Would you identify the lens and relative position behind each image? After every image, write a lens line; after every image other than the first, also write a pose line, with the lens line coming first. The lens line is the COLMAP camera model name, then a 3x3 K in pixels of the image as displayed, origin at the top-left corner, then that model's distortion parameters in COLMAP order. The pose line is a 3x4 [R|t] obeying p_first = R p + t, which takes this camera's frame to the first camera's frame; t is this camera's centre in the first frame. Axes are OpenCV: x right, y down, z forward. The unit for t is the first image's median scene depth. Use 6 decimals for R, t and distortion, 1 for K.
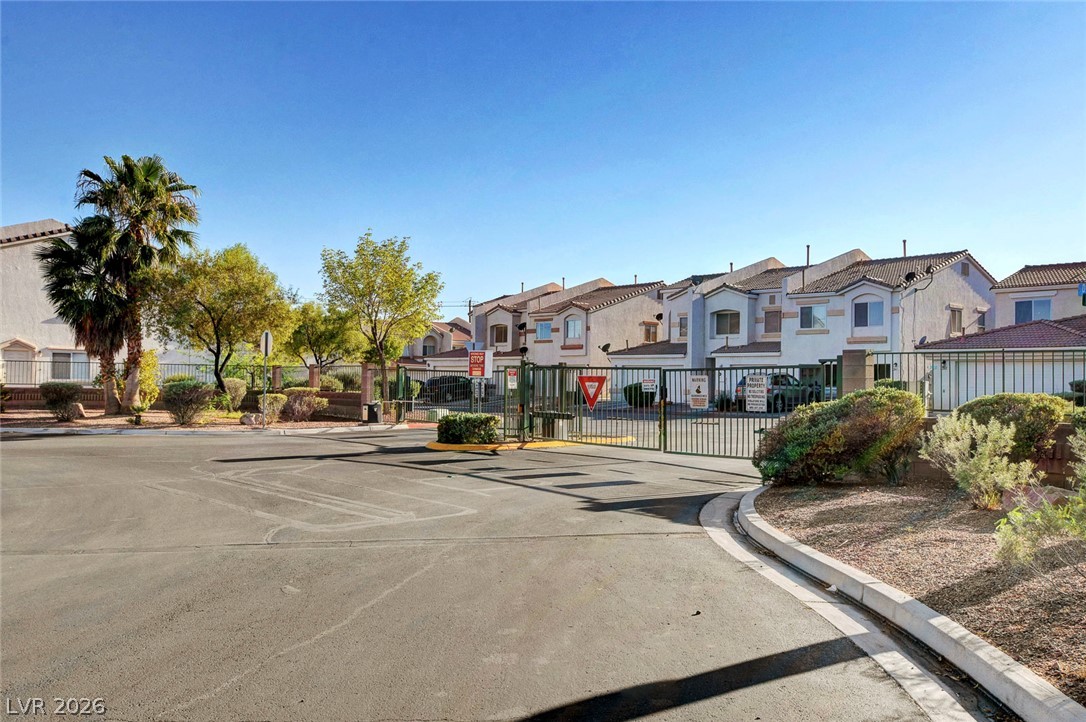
lens RADIAL K [[891.2, 0, 543.0], [0, 891.2, 361.0], [0, 0, 1]] dist [0.002837, 0.007595]
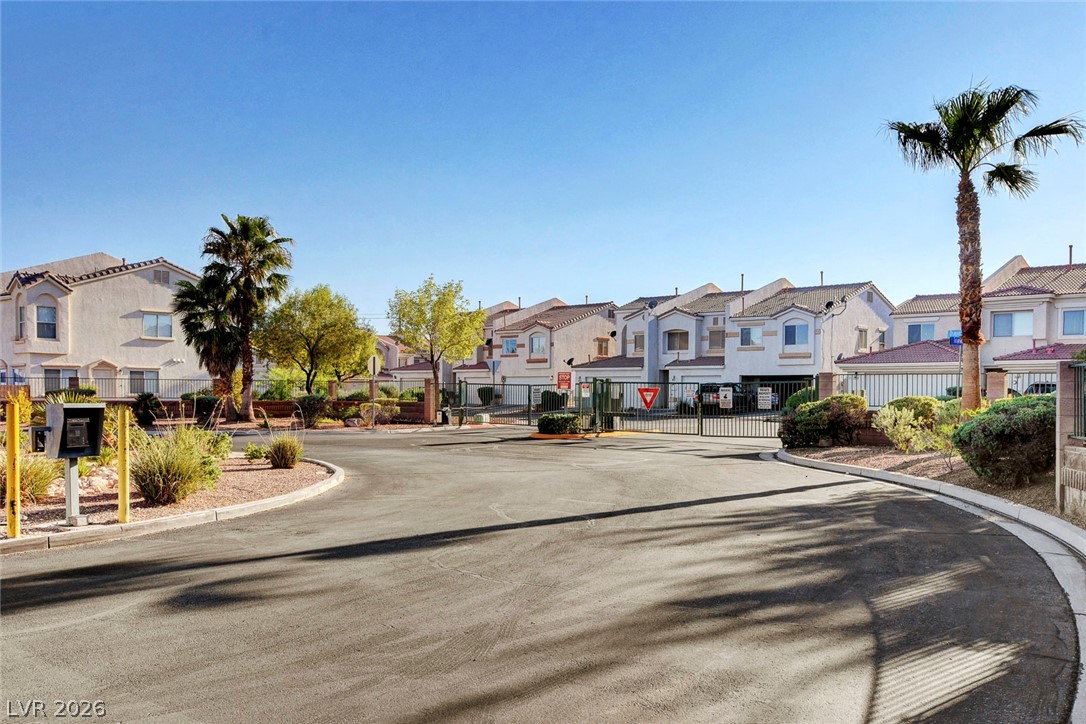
lens RADIAL K [[922.4, 0, 543.0], [0, 922.4, 419.3], [0, 0, 1]] dist [-0.001730, -0.001722]
pose [[0.993400, -0.013399, 0.113920, -0.130728], [0.007183, 0.998472, 0.054799, -0.007563], [-0.114481, -0.053619, 0.991977, -0.235090]]
